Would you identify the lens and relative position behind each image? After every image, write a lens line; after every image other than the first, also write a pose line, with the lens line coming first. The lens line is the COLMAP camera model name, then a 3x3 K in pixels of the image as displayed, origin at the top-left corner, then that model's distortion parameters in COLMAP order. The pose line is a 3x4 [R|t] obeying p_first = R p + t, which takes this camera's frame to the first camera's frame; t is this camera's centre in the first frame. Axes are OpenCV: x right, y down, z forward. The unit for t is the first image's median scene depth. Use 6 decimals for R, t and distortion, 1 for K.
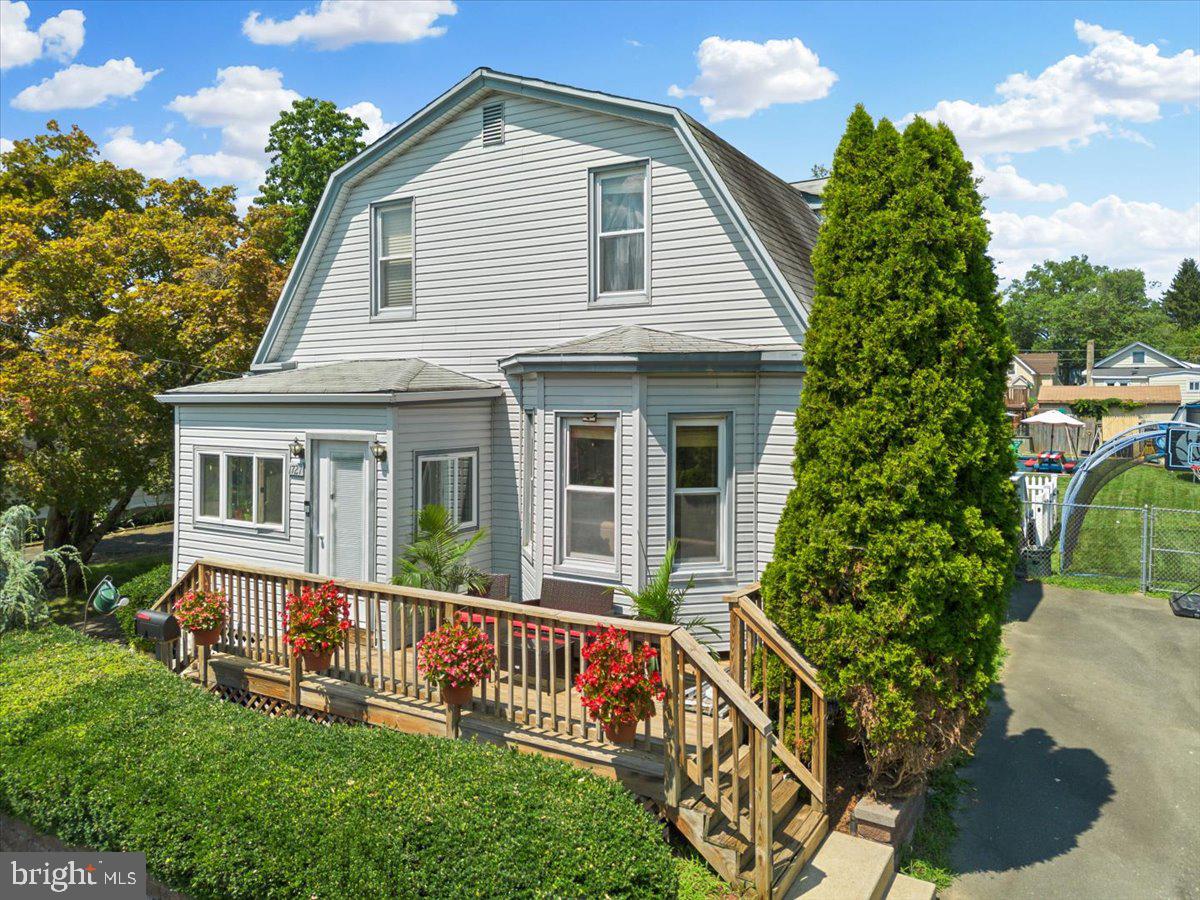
lens RADIAL K [[854.8, 0, 603.0], [0, 854.8, 447.3], [0, 0, 1]] dist [0.075086, -0.074499]
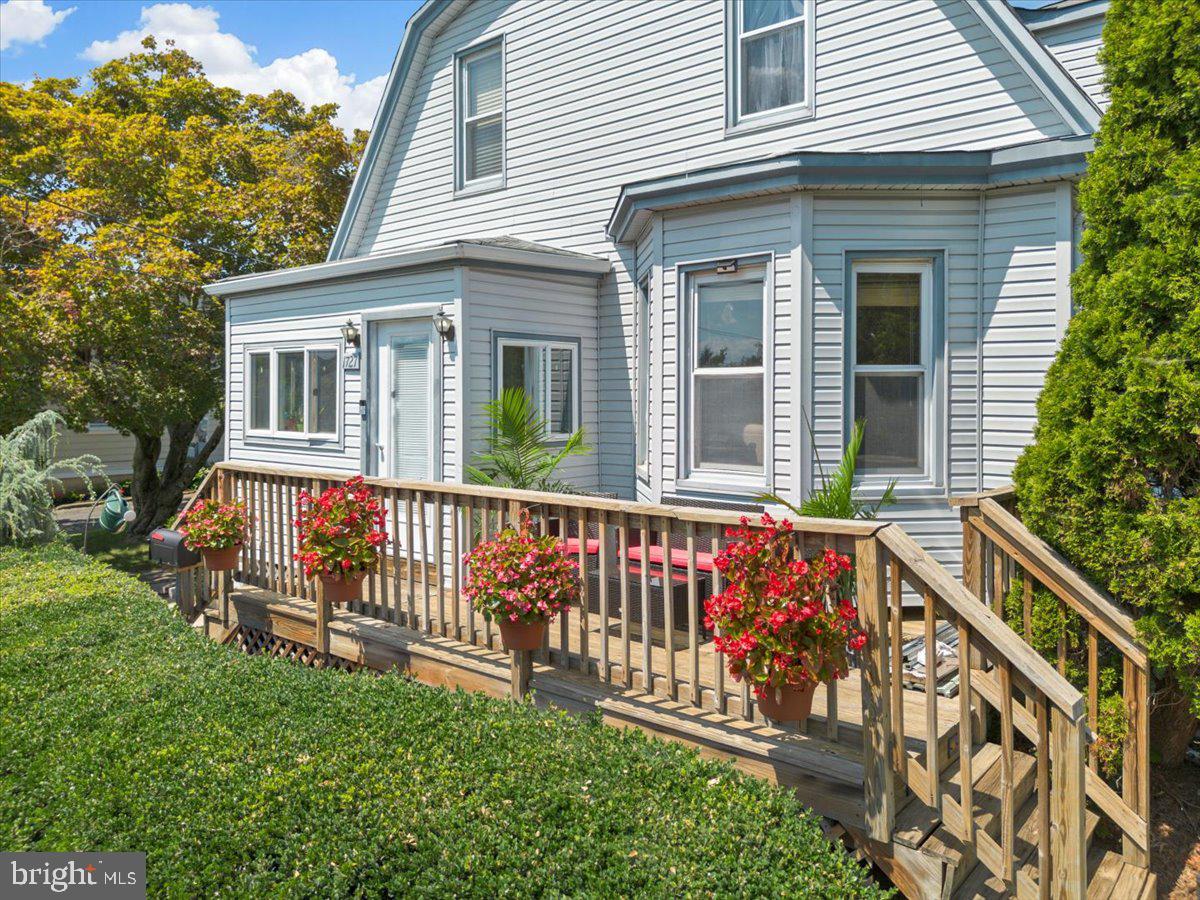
lens RADIAL K [[811.8, 0, 602.3], [0, 811.8, 445.4], [0, 0, 1]] dist [0.063515, -0.054470]
pose [[0.985883, -0.004591, -0.167373, -0.005613], [0.001200, 0.999792, -0.020354, 0.135238], [0.167432, 0.019866, 0.985683, 0.349038]]
